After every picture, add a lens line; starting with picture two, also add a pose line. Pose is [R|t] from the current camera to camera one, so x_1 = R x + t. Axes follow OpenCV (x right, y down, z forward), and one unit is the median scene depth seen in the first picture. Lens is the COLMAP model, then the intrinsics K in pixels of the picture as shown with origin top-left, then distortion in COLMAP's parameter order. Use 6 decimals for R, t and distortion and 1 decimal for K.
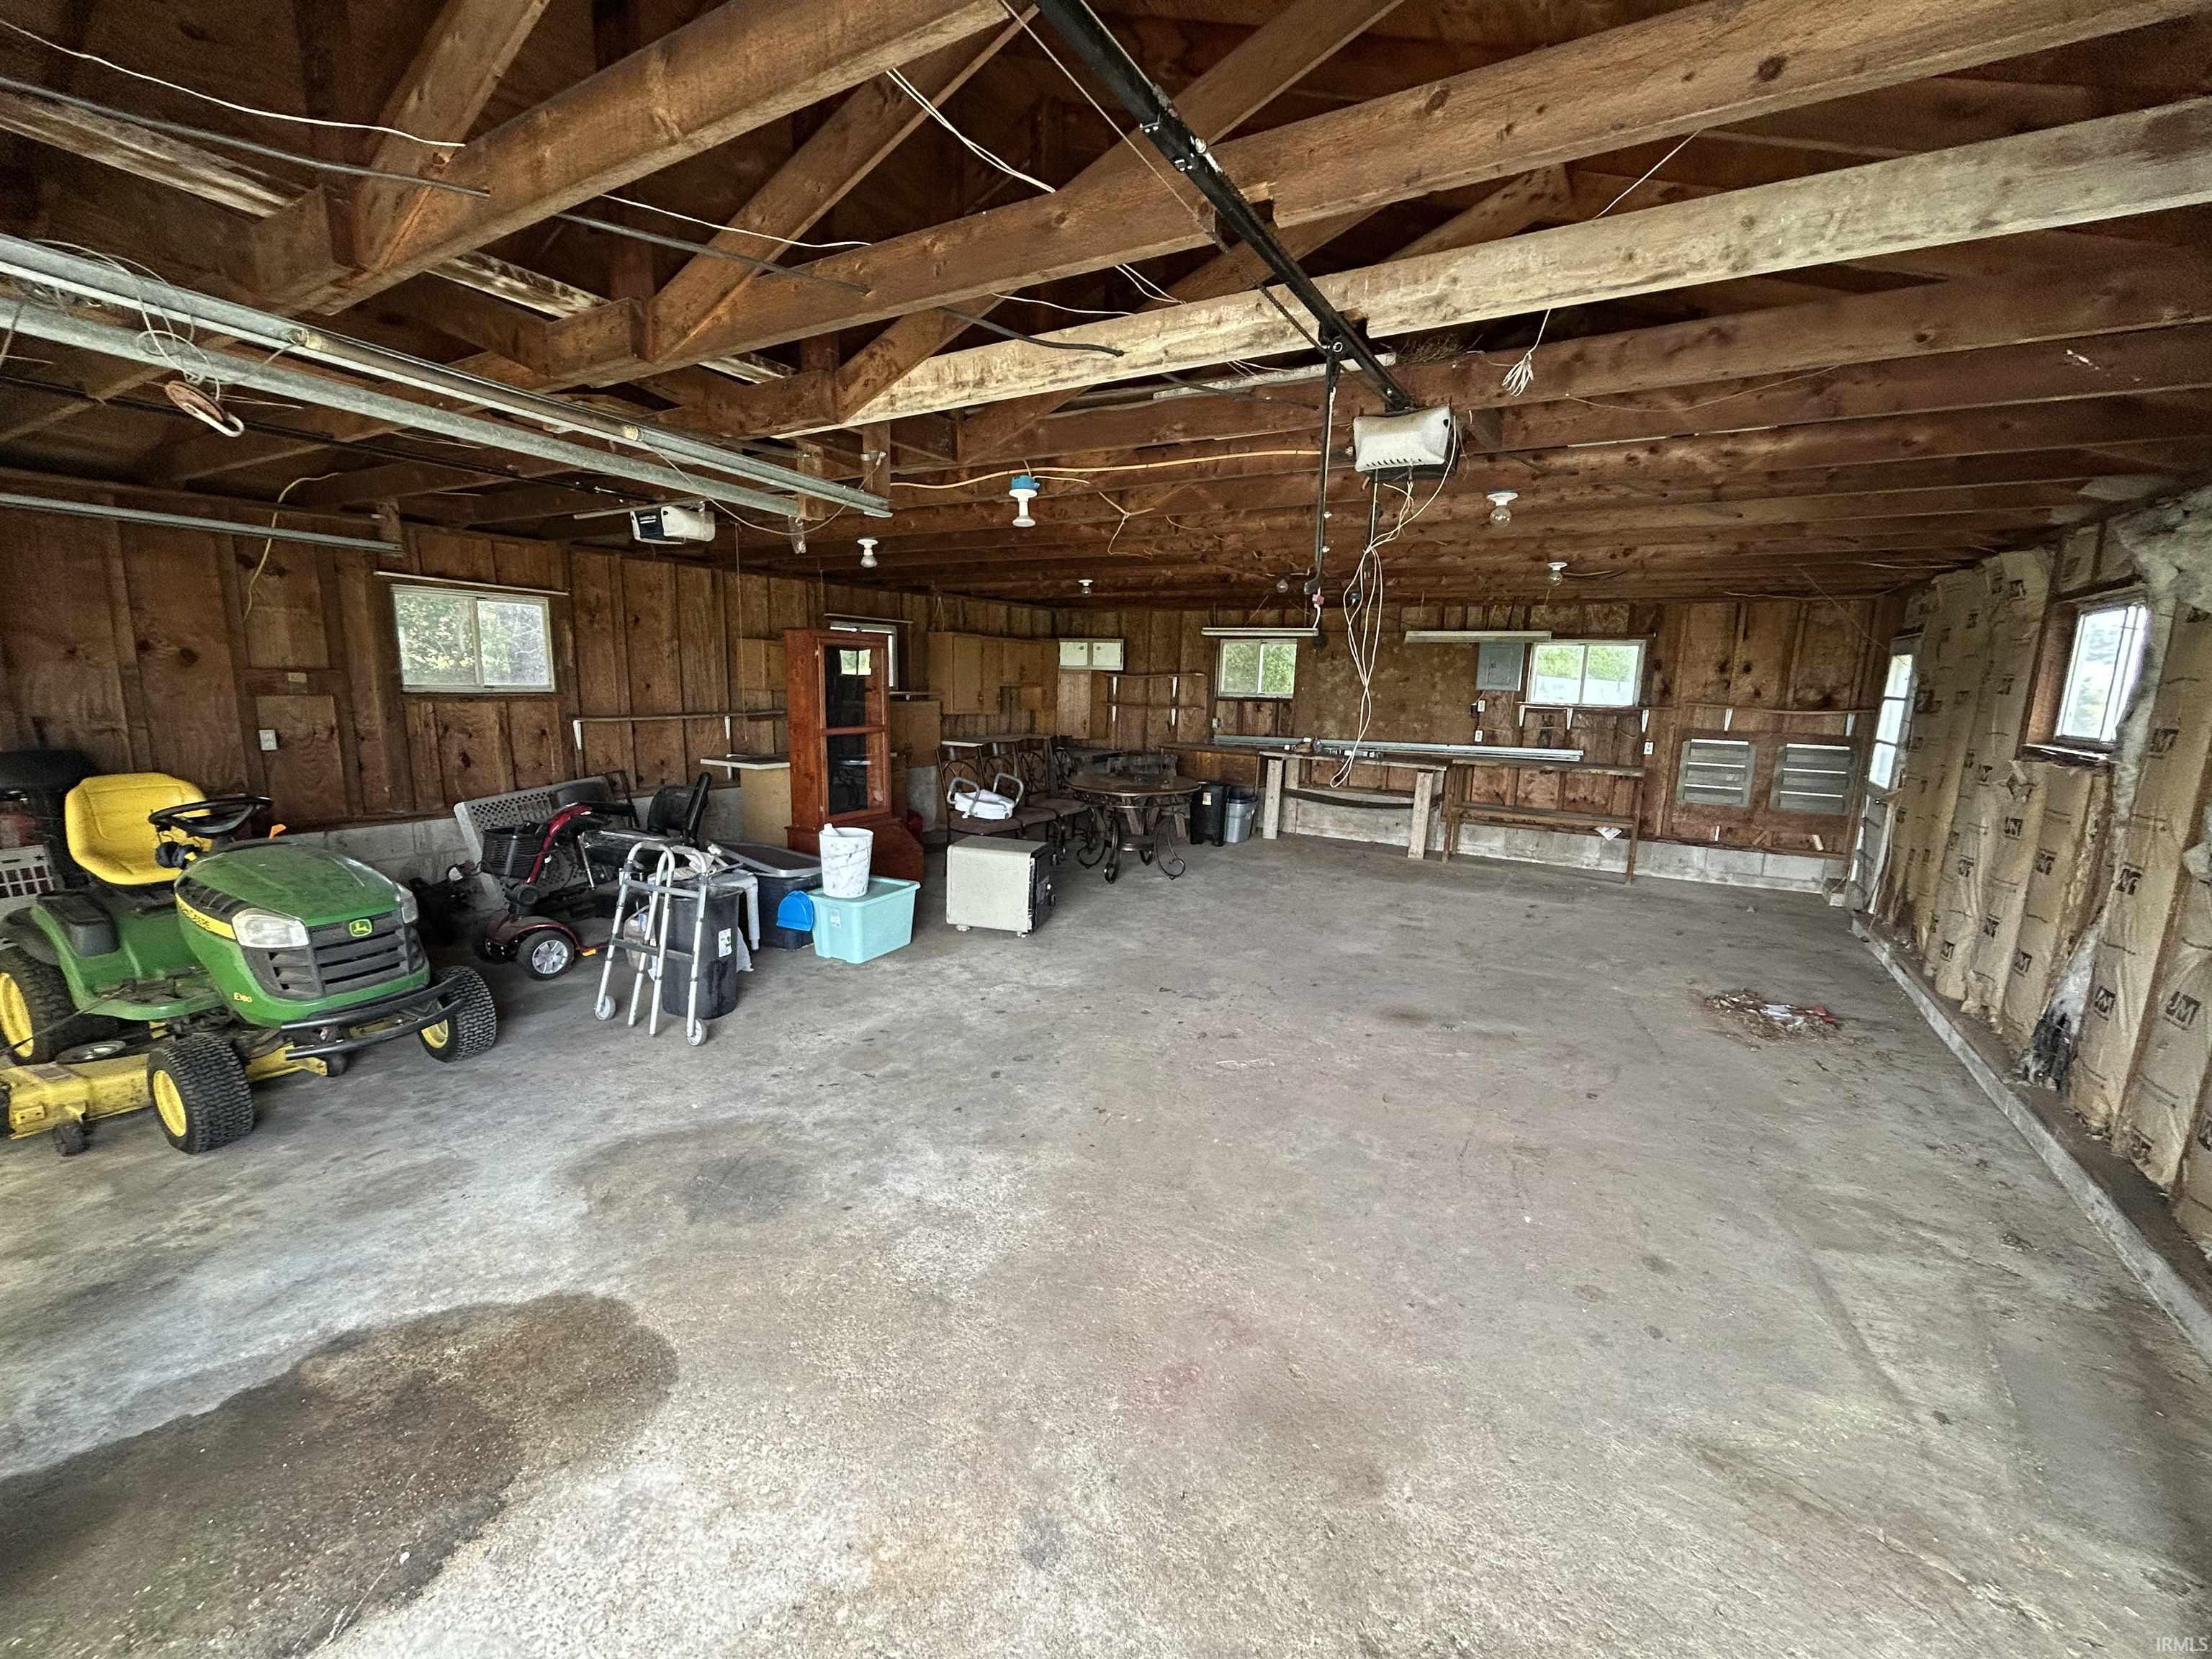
lens RADIAL K [[900.3, 0, 1107.4], [0, 900.3, 837.7], [0, 0, 1]] dist [-0.001217, 0.000715]
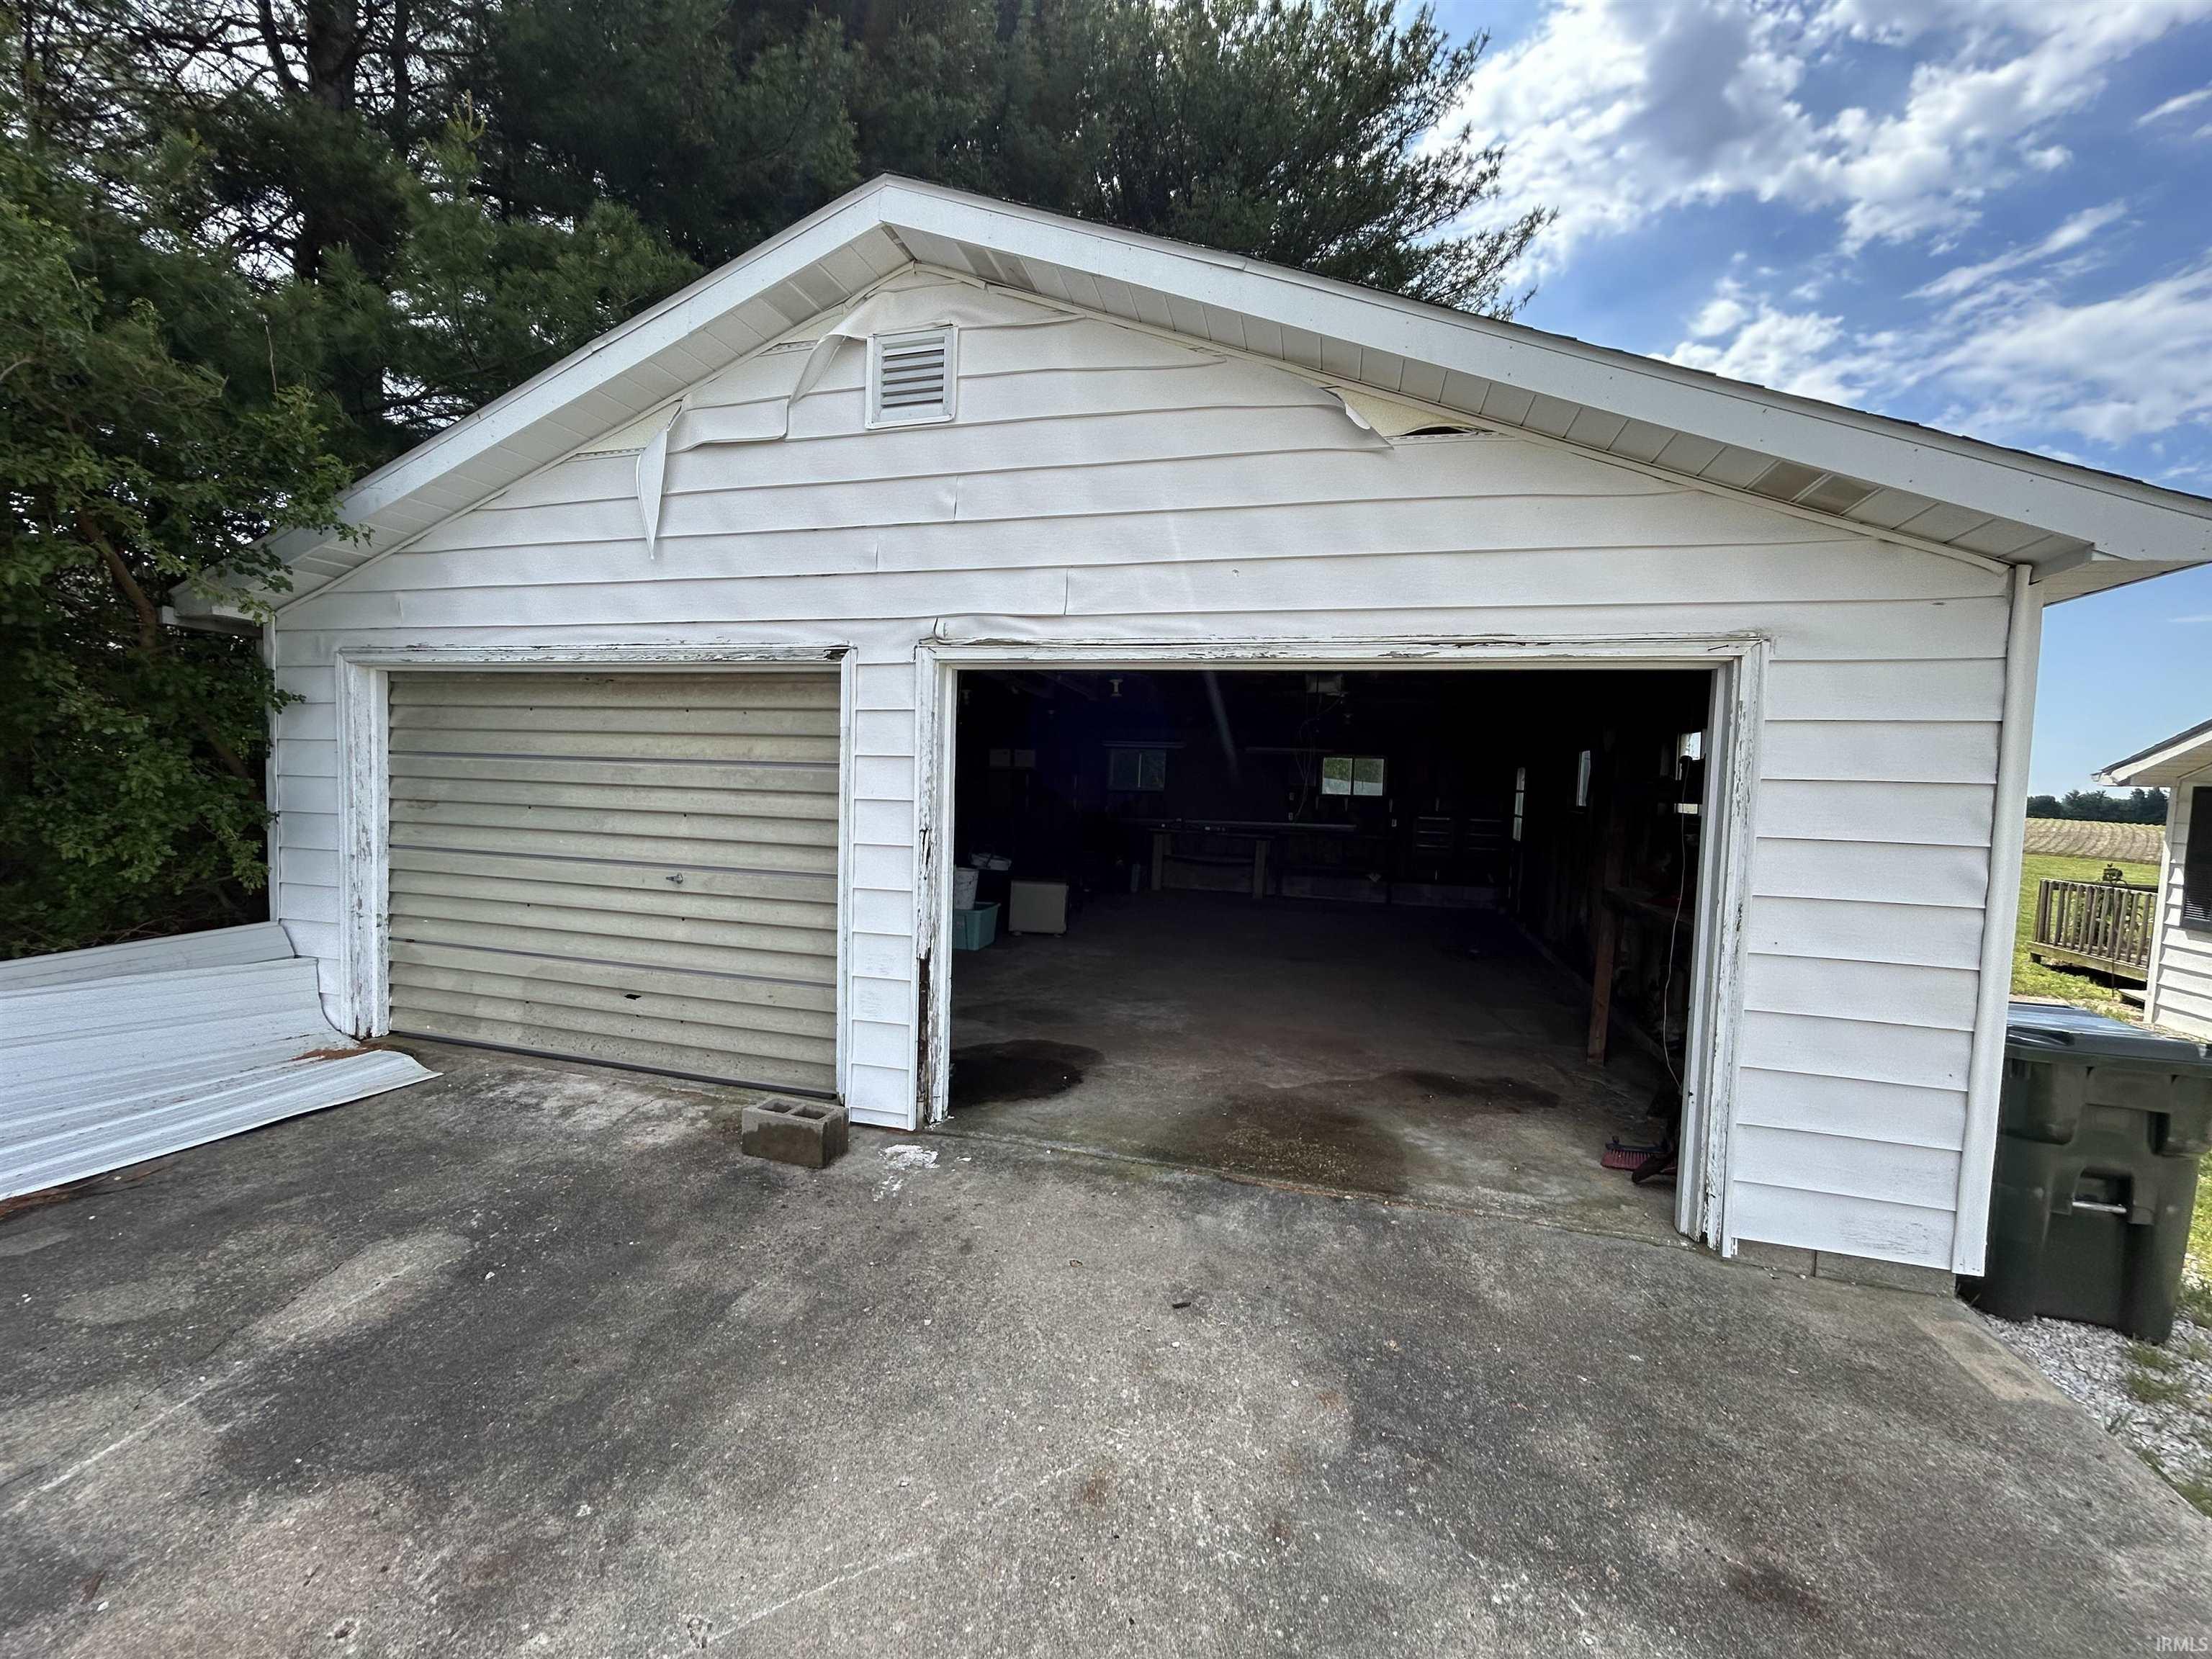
lens RADIAL K [[900.3, 0, 1111.3], [0, 900.3, 836.4], [0, 0, 1]] dist [-0.001217, 0.000715]
pose [[0.965773, -0.008972, 0.259233, -0.280615], [0.037993, 0.993516, -0.107158, 0.072834], [-0.256590, 0.113340, 0.959852, -0.378051]]
